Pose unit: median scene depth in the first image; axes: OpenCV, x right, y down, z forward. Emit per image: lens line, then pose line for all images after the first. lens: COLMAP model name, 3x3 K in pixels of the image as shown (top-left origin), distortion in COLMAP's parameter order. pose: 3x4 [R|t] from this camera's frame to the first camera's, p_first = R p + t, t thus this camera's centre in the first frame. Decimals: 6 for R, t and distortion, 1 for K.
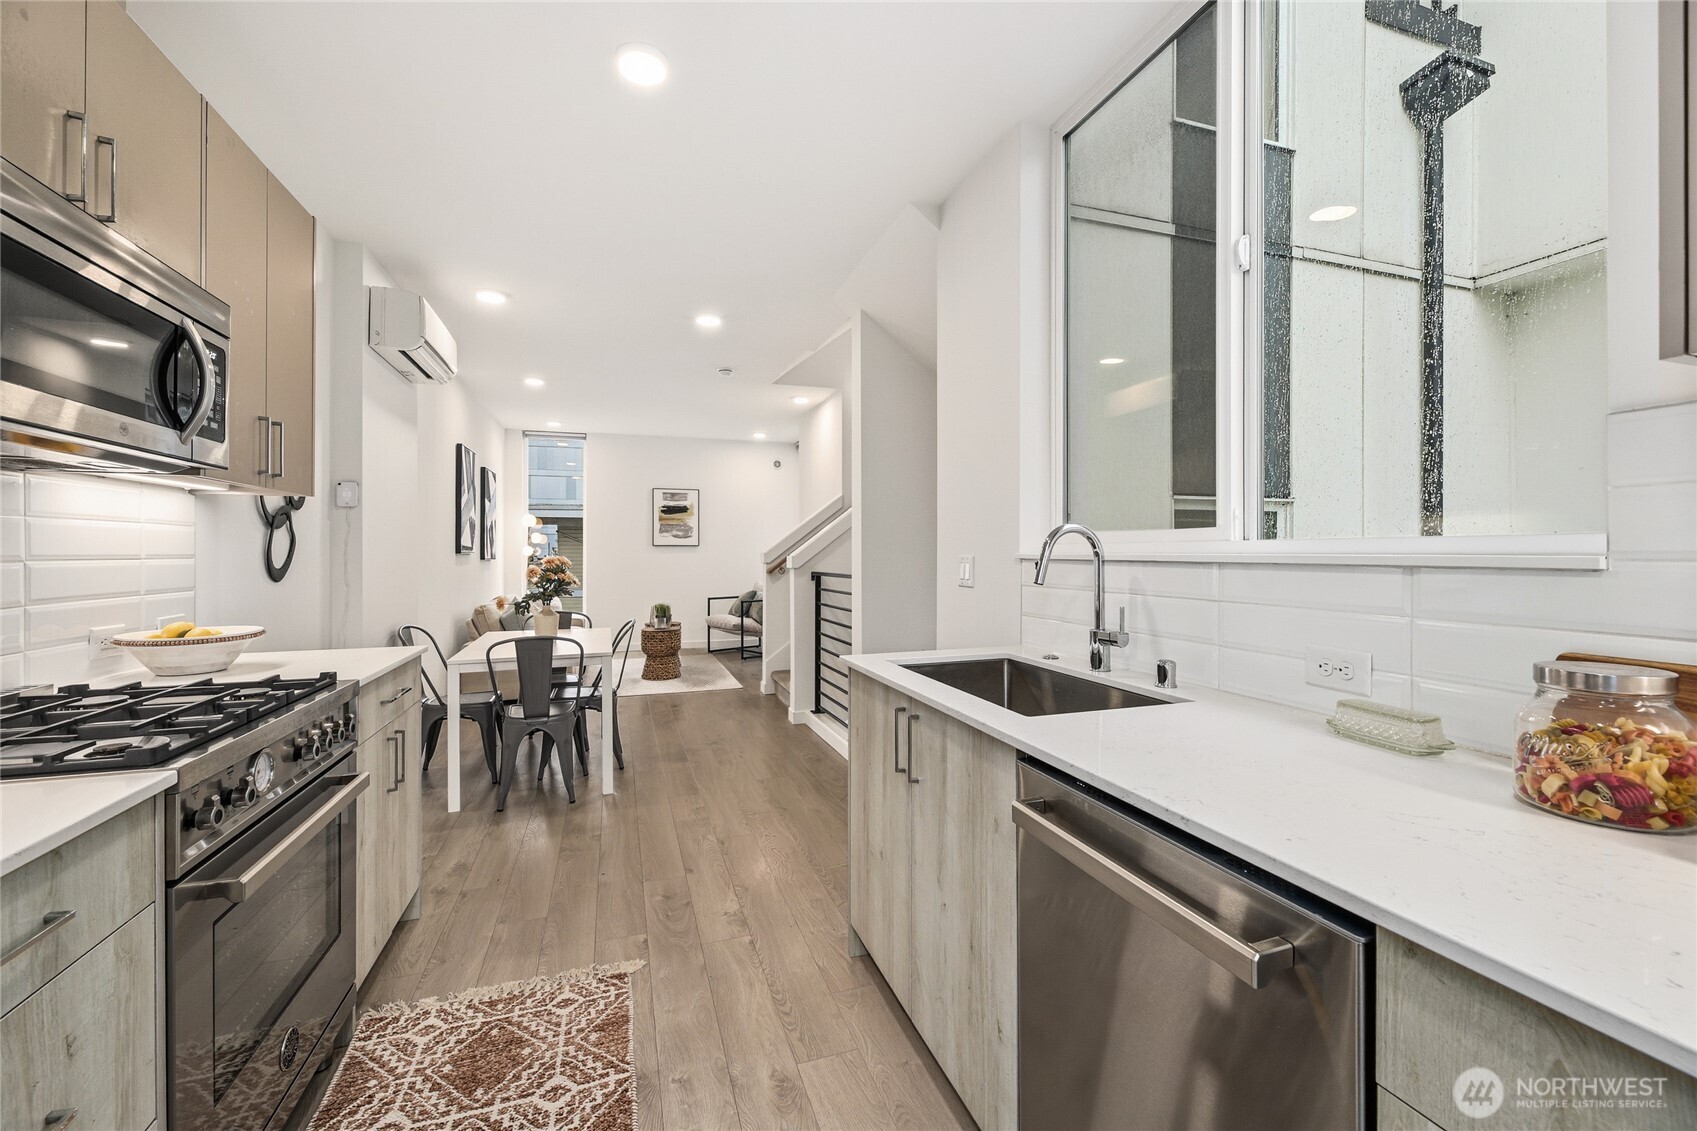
lens RADIAL K [[681.6, 0, 845.5], [0, 681.6, 569.0], [0, 0, 1]] dist [-0.001758, -0.000074]
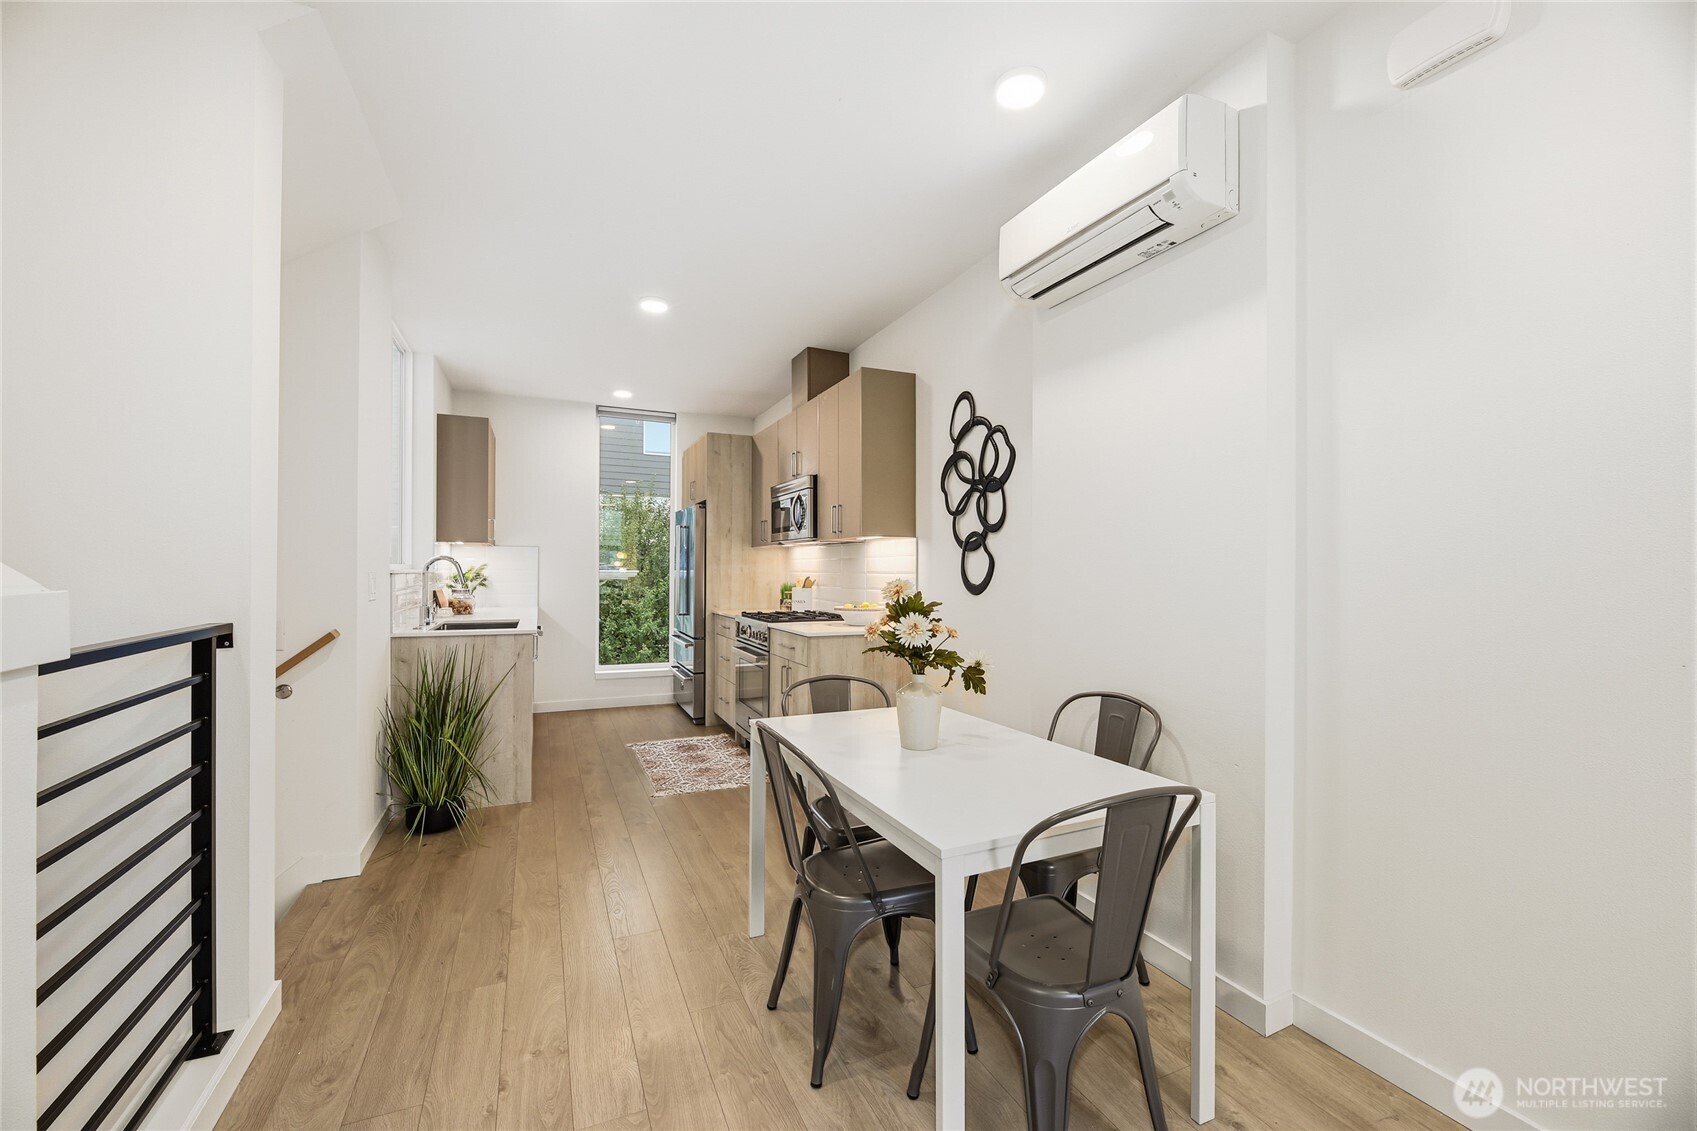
lens RADIAL K [[681.6, 0, 845.5], [0, 681.6, 569.0], [0, 0, 1]] dist [-0.001758, -0.000074]
pose [[-0.995005, 0.001248, -0.099820, -0.209940], [-0.001239, 0.999691, 0.024842, -0.025196], [0.099820, 0.024842, -0.994695, 0.944423]]
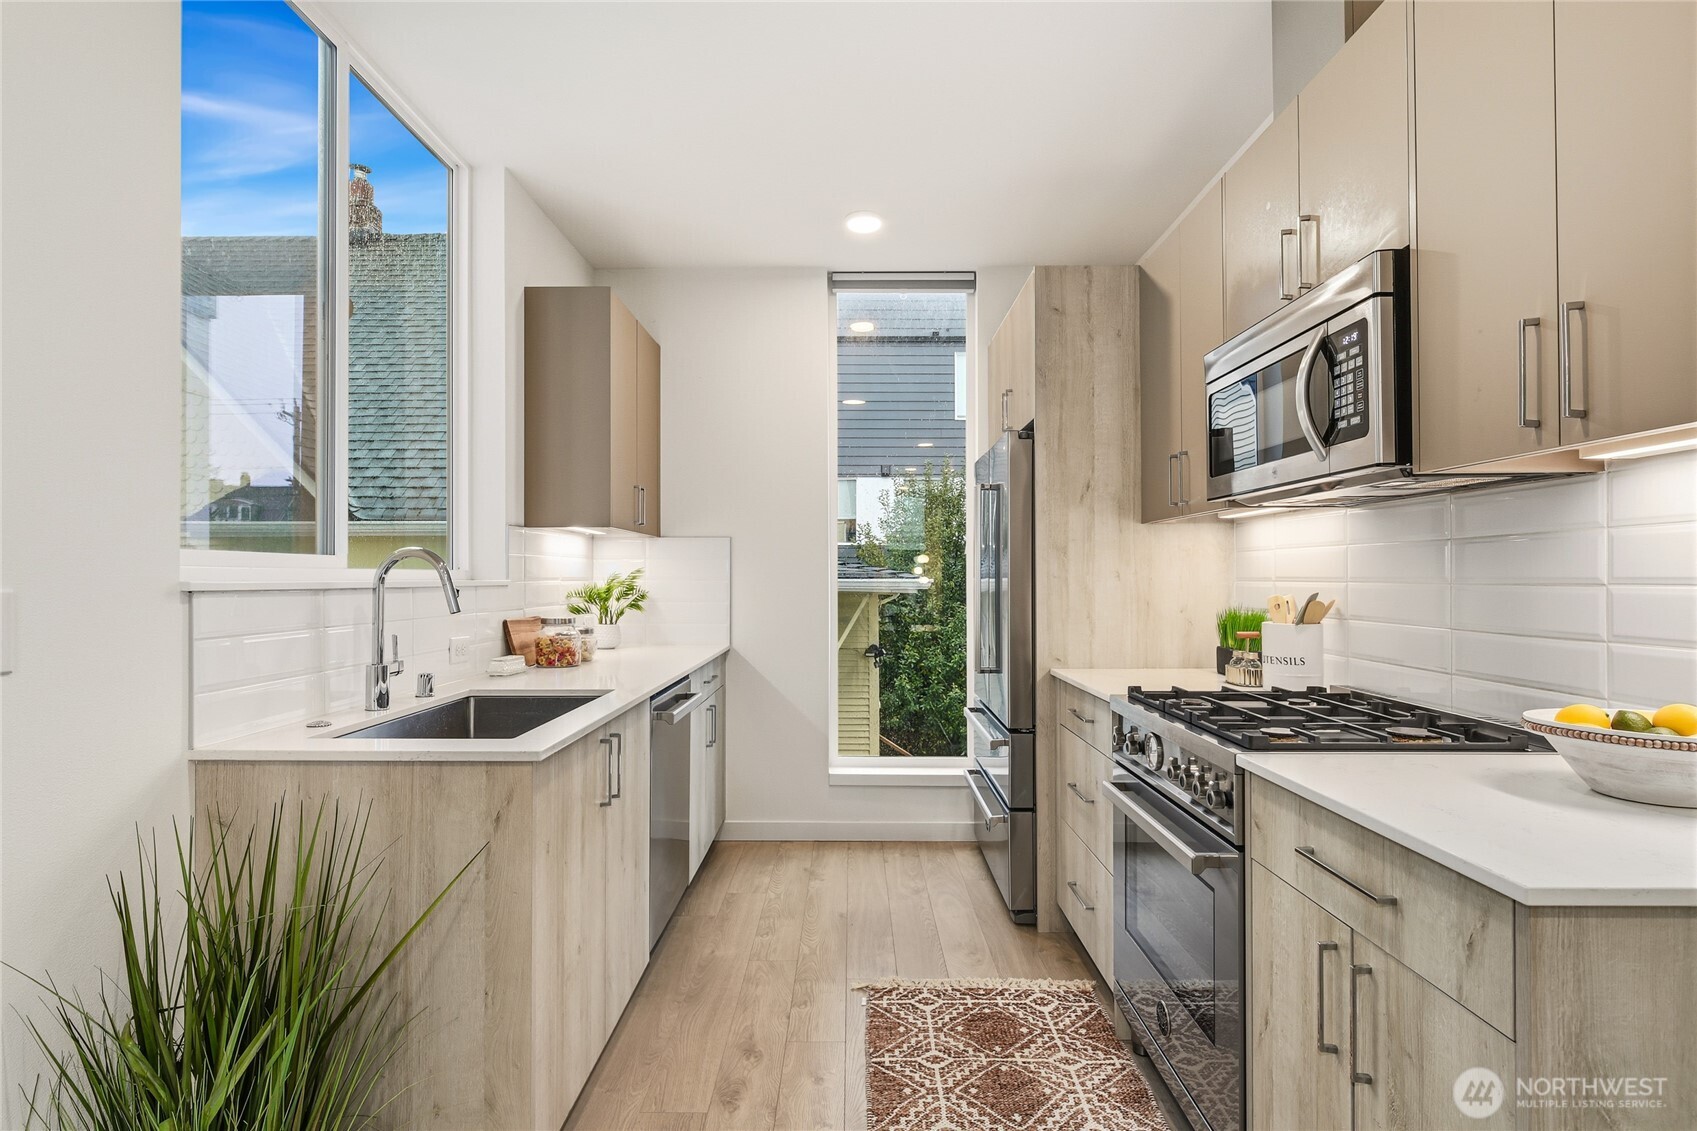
lens RADIAL K [[857.2, 0, 848.5], [0, 857.2, 565.5], [0, 0, 1]] dist [0.026720, -0.000091]
pose [[-0.947536, 0.011918, 0.319428, -0.174830], [0.015250, 0.999852, 0.007933, -0.014274], [-0.319286, 0.012389, -0.947577, 0.552834]]
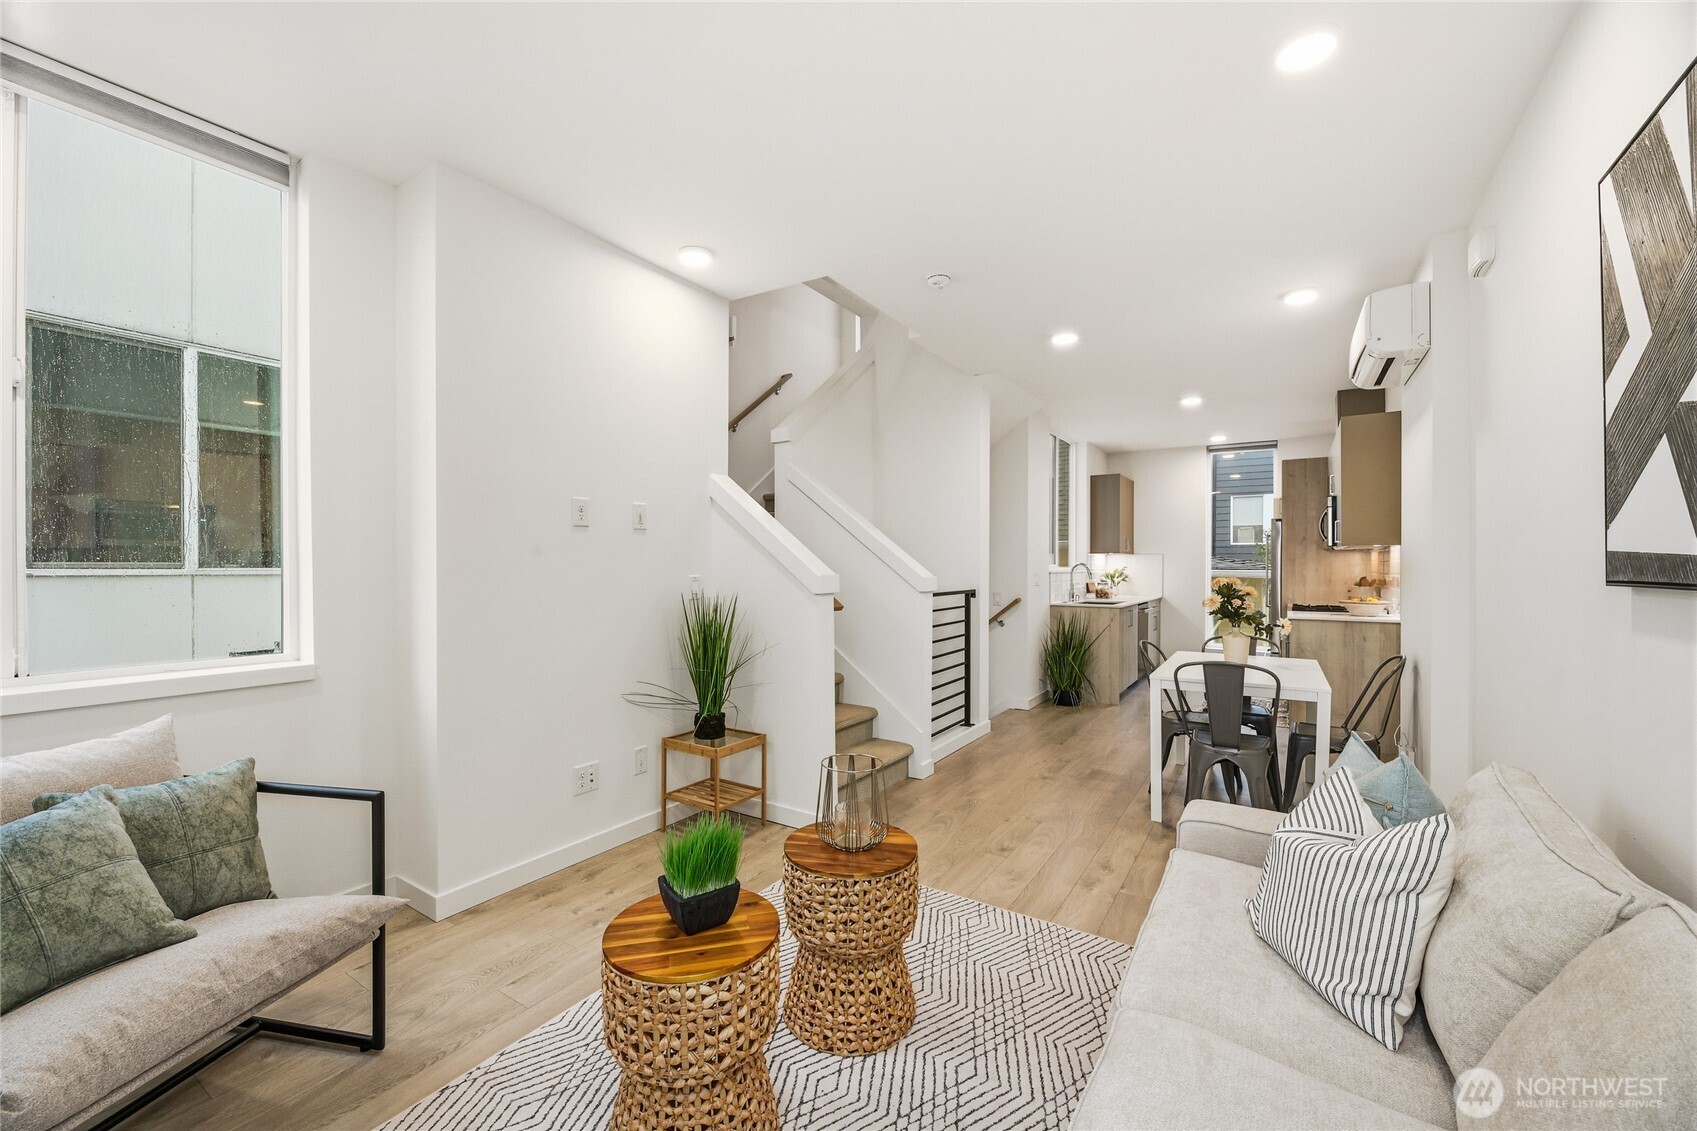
lens RADIAL K [[681.6, 0, 845.5], [0, 681.6, 569.0], [0, 0, 1]] dist [-0.001758, -0.000074]
pose [[-0.622718, 0.000270, 0.782447, -0.541084], [0.020308, 0.999669, 0.015817, -0.036796], [-0.782183, 0.025739, -0.622517, 1.284950]]
